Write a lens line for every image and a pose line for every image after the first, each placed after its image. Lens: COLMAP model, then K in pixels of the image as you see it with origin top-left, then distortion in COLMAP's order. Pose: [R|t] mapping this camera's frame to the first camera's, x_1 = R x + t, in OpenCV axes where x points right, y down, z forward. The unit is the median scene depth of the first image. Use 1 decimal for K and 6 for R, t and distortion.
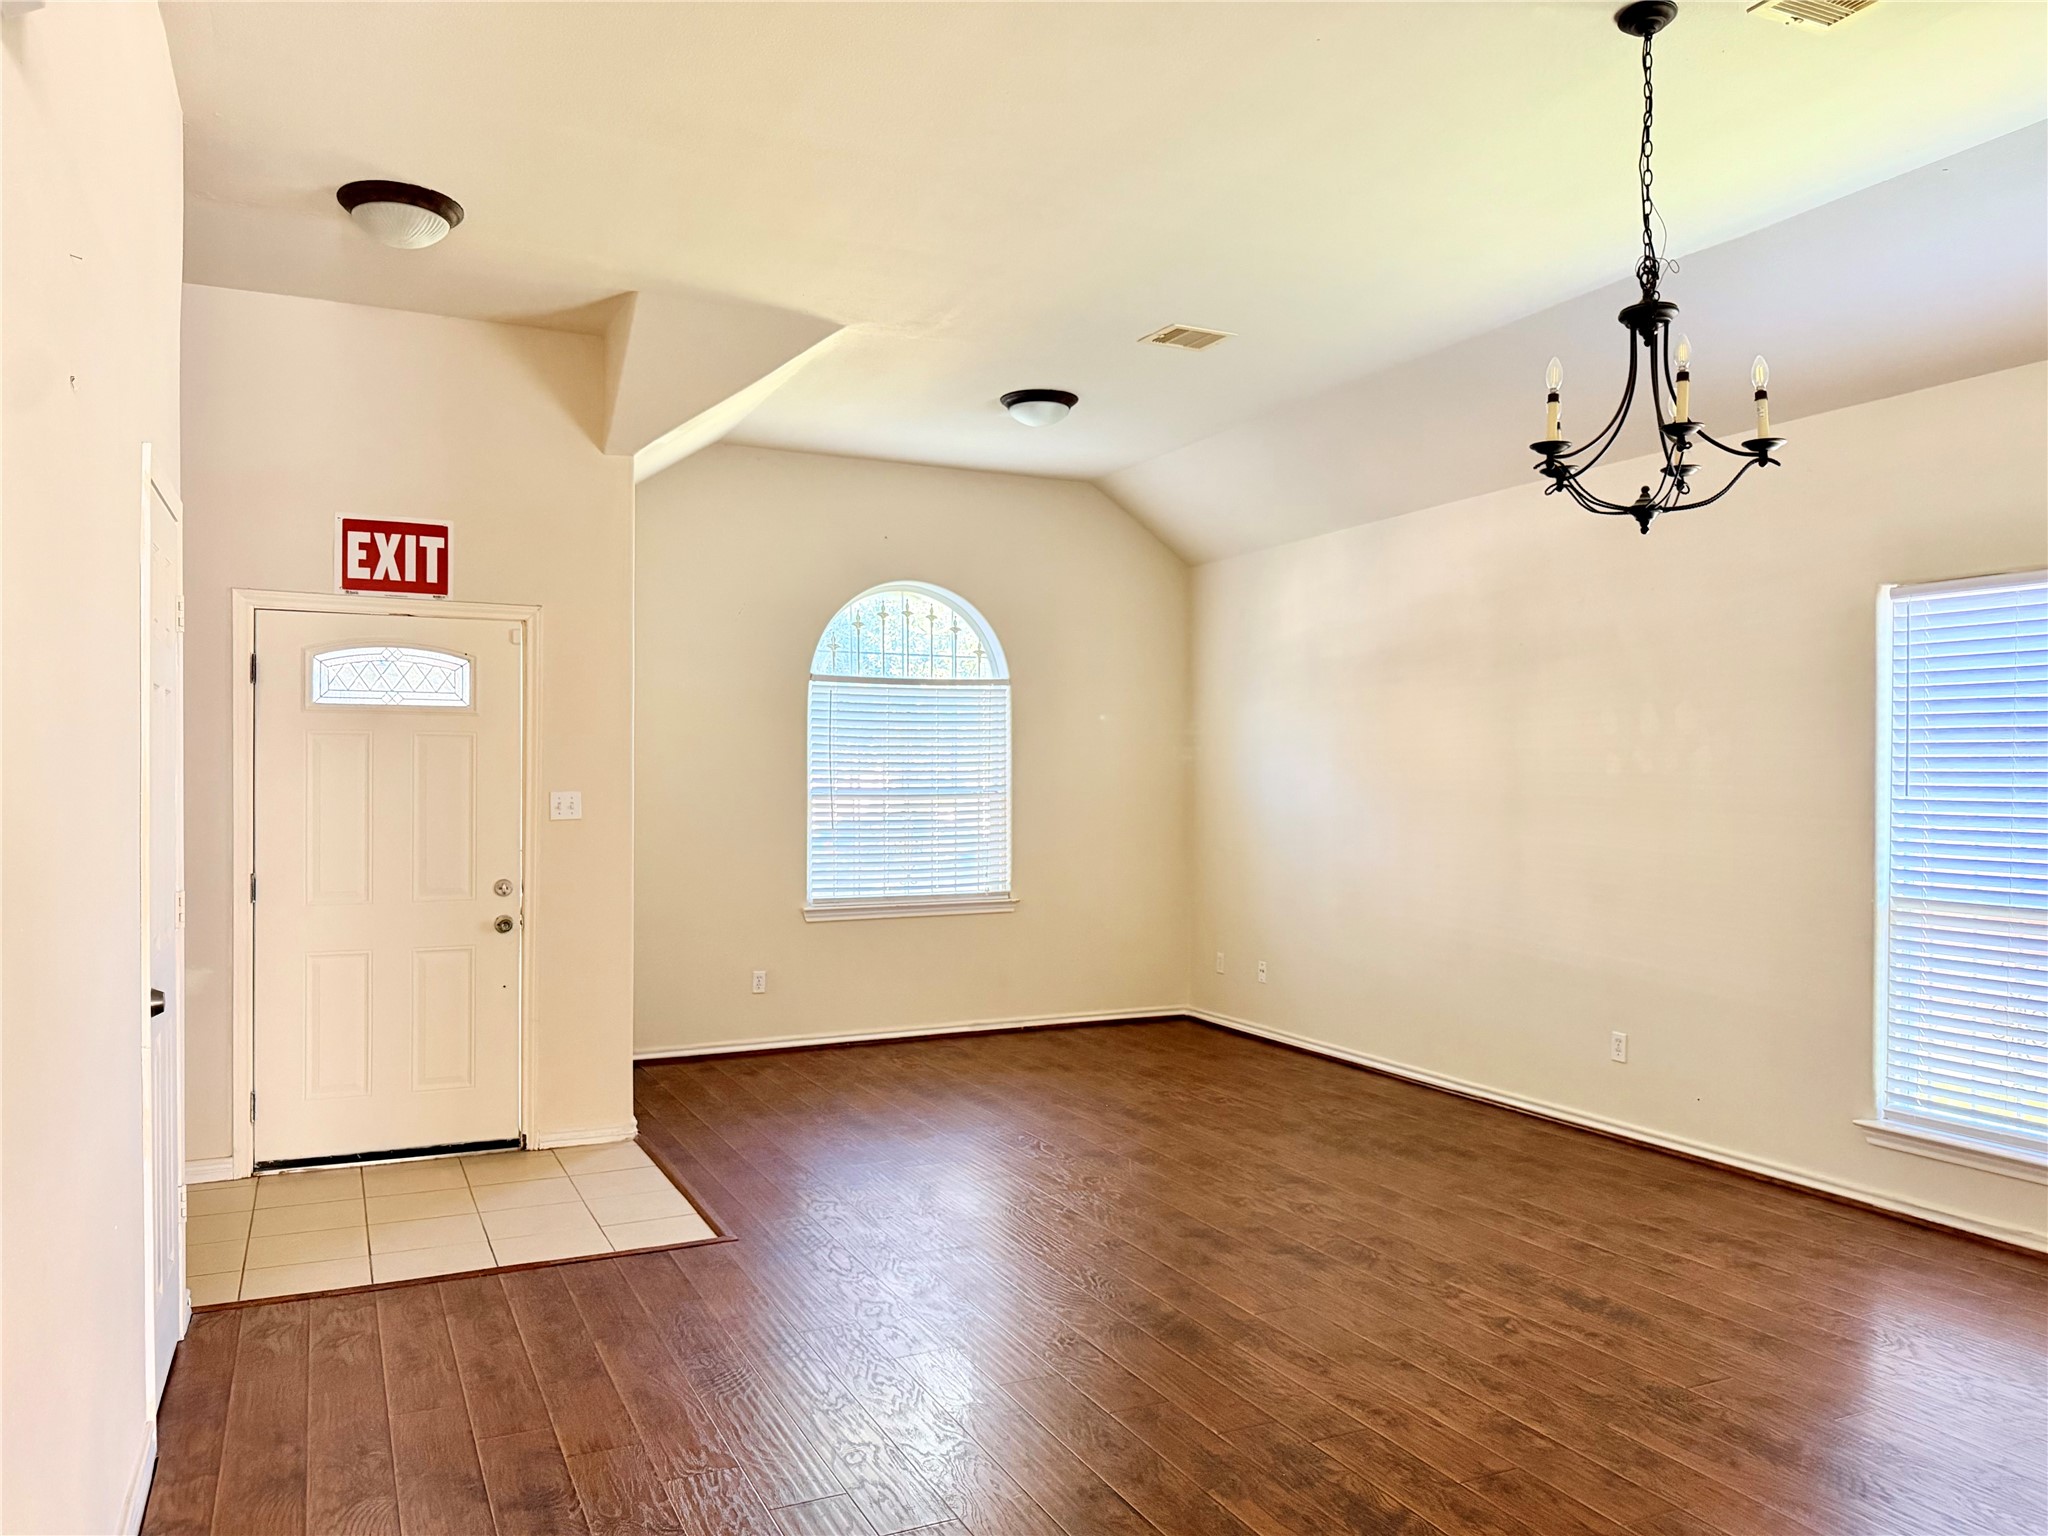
lens RADIAL K [[1448.3, 0, 1040.4], [0, 1448.3, 767.8], [0, 0, 1]] dist [0.062739, -0.071393]
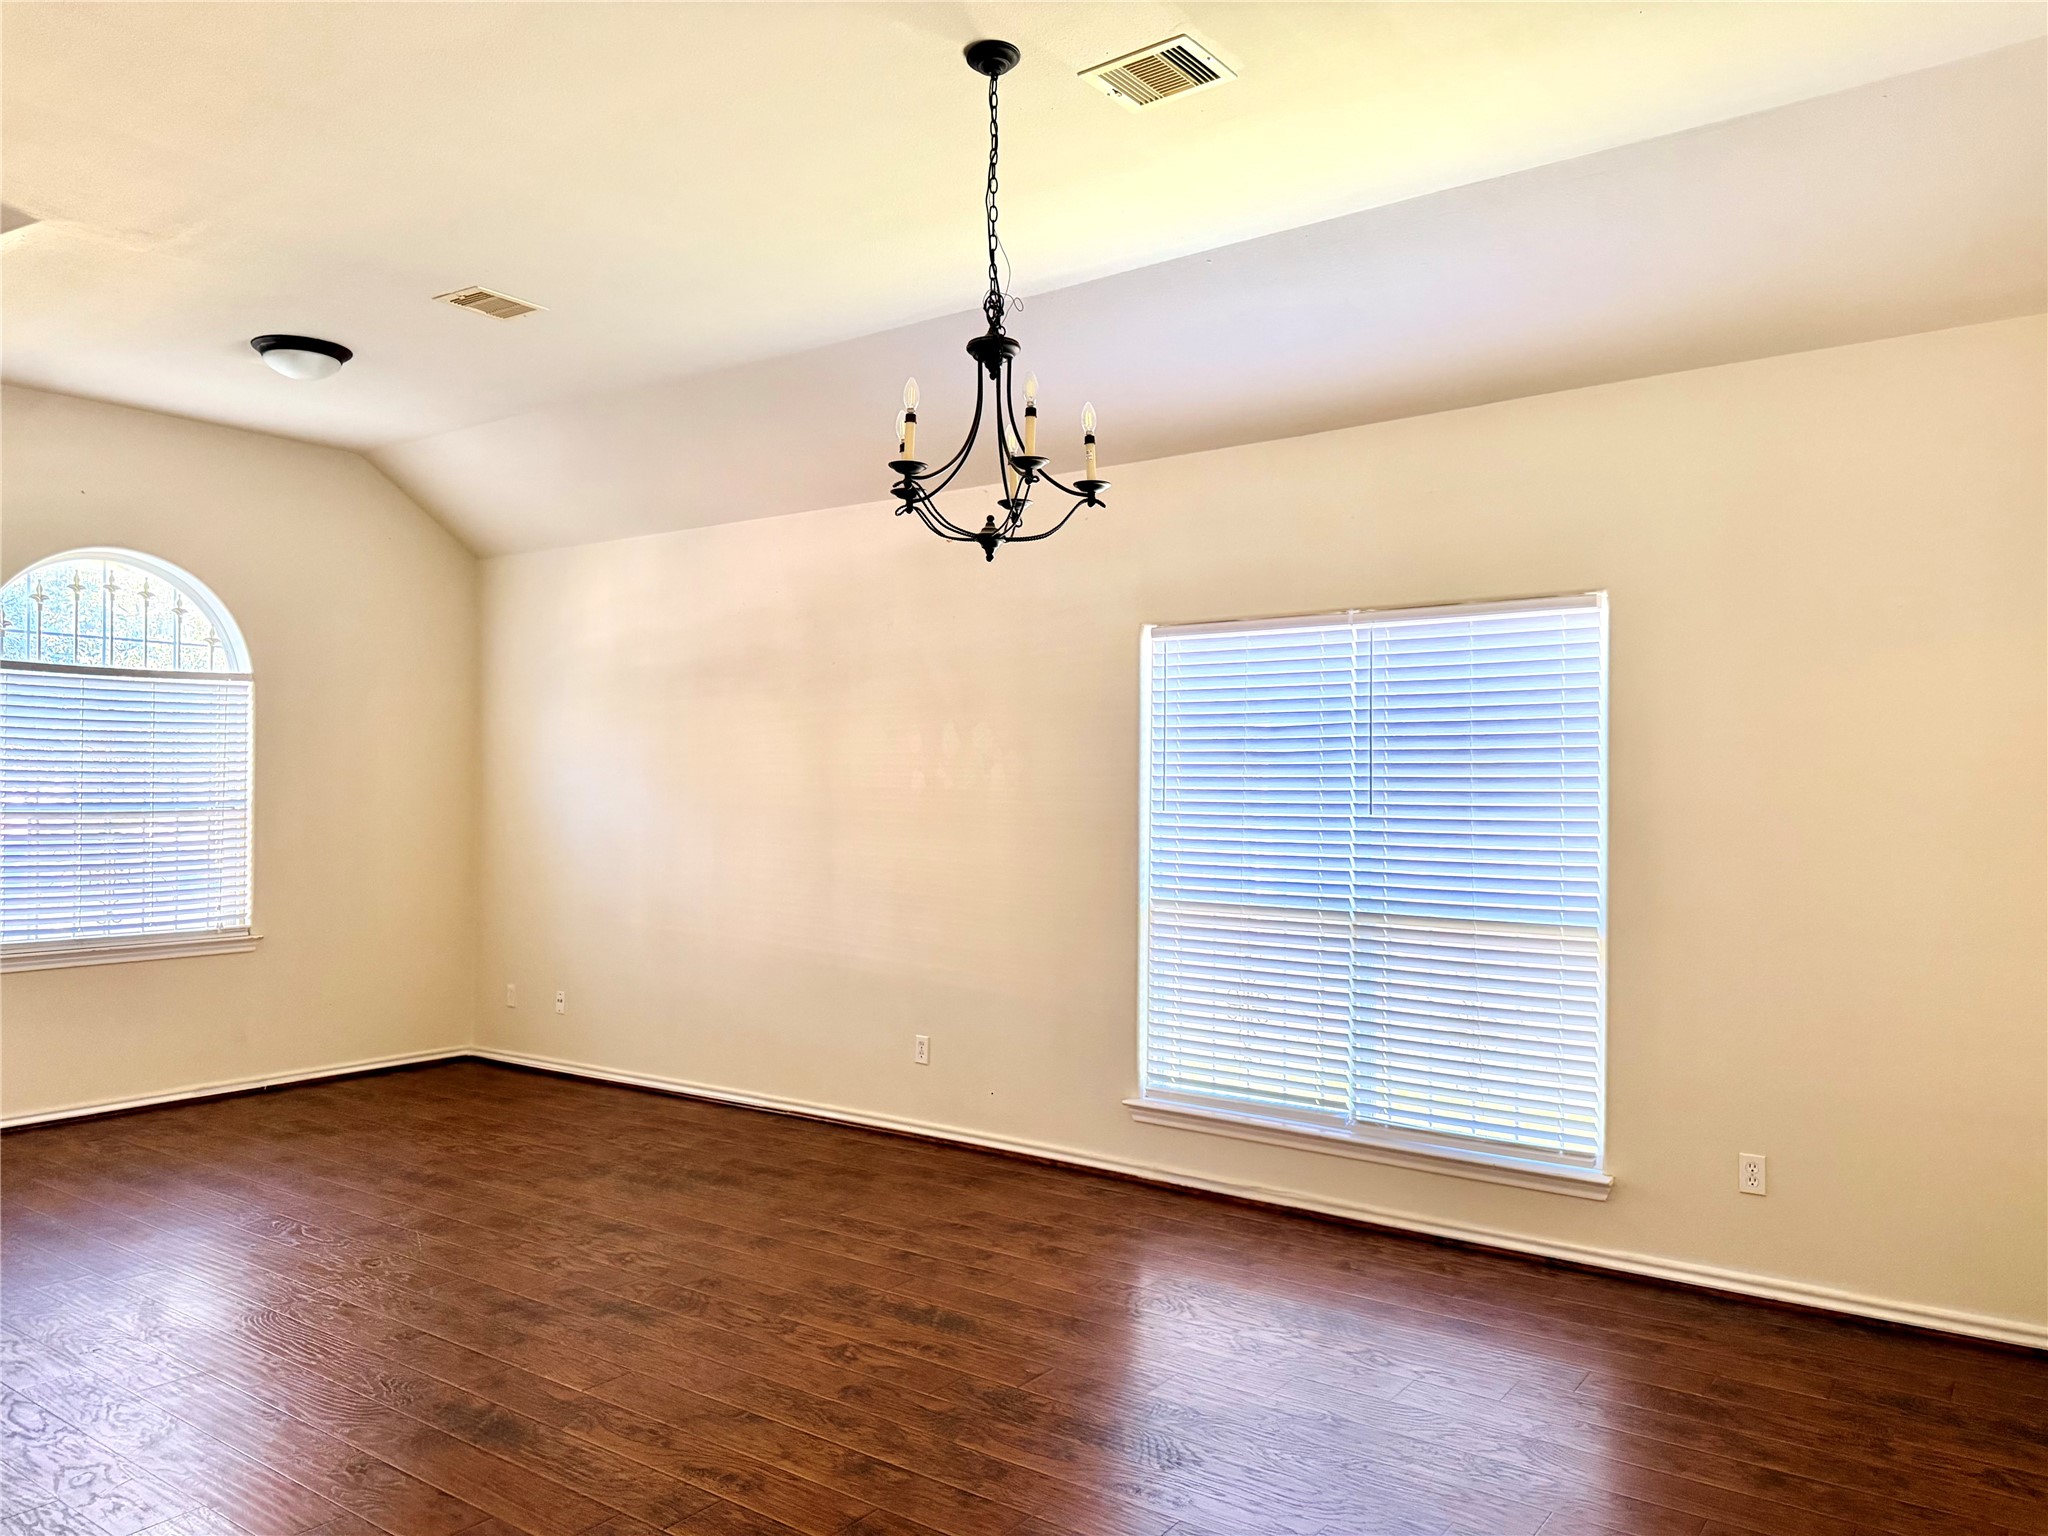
lens RADIAL K [[1448.3, 0, 1011.5], [0, 1448.3, 770.1], [0, 0, 1]] dist [0.062739, -0.071393]
pose [[0.889358, 0.007793, 0.457144, -0.025343], [-0.005612, 0.999965, -0.006129, -0.004159], [-0.457176, 0.002885, 0.889371, 0.053896]]
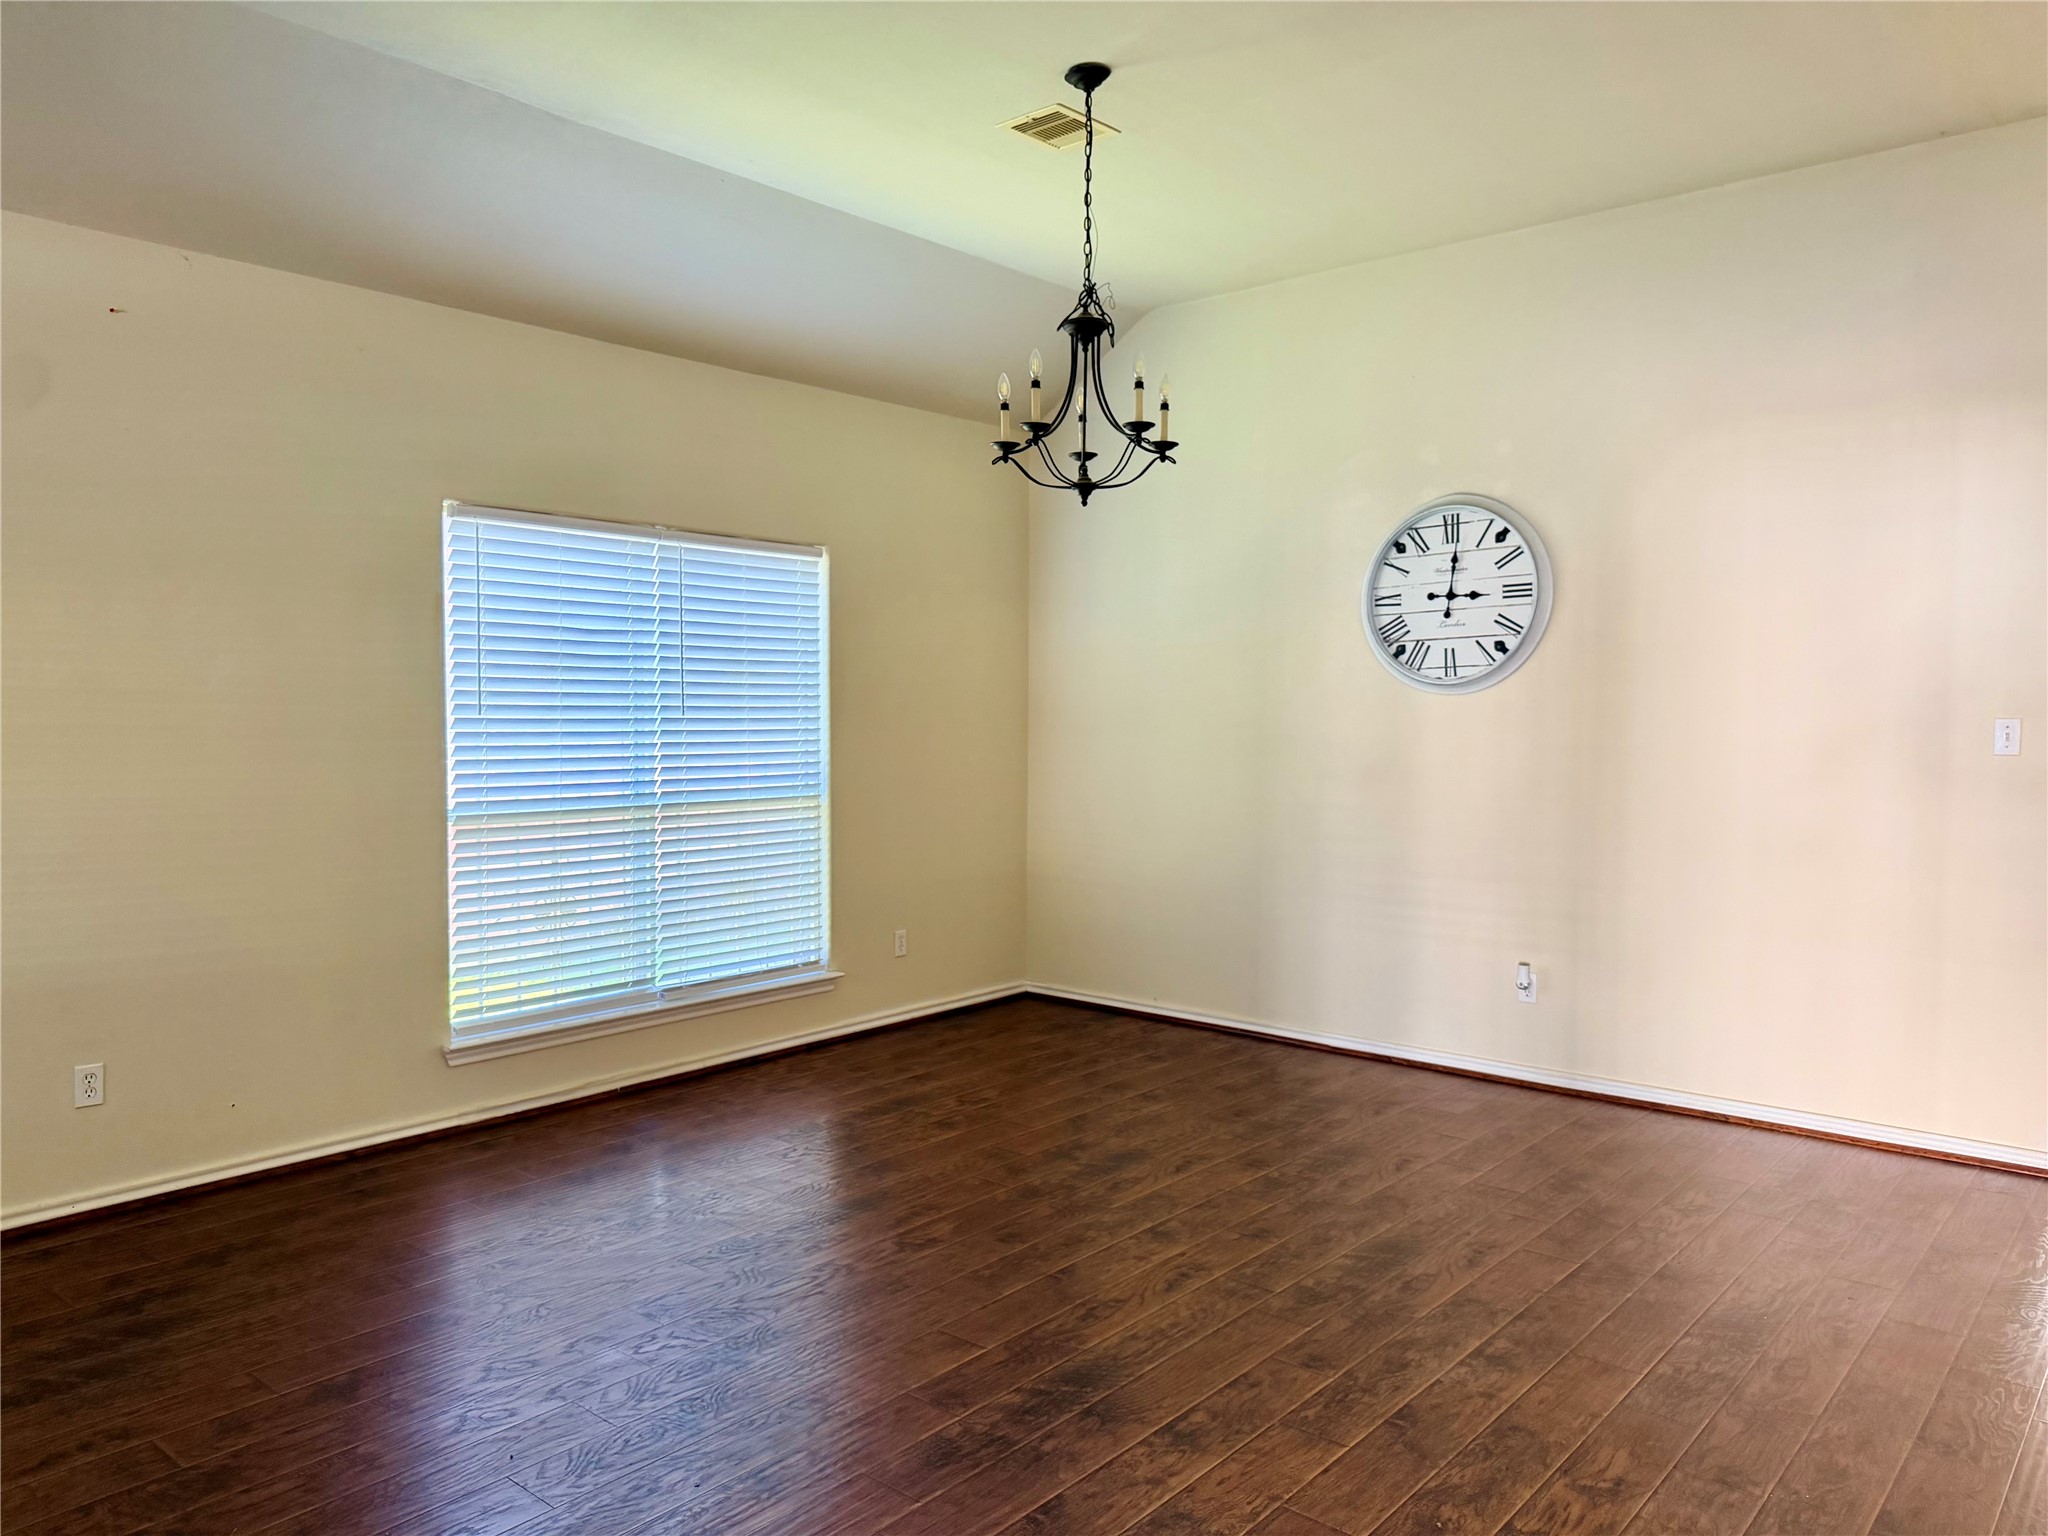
lens RADIAL K [[1448.3, 0, 1001.2], [0, 1448.3, 770.3], [0, 0, 1]] dist [0.062739, -0.071393]
pose [[-0.378473, -0.046955, 0.924421, -0.447628], [-0.009135, 0.998853, 0.046996, 0.006173], [-0.925567, 0.009342, -0.378468, 0.962180]]
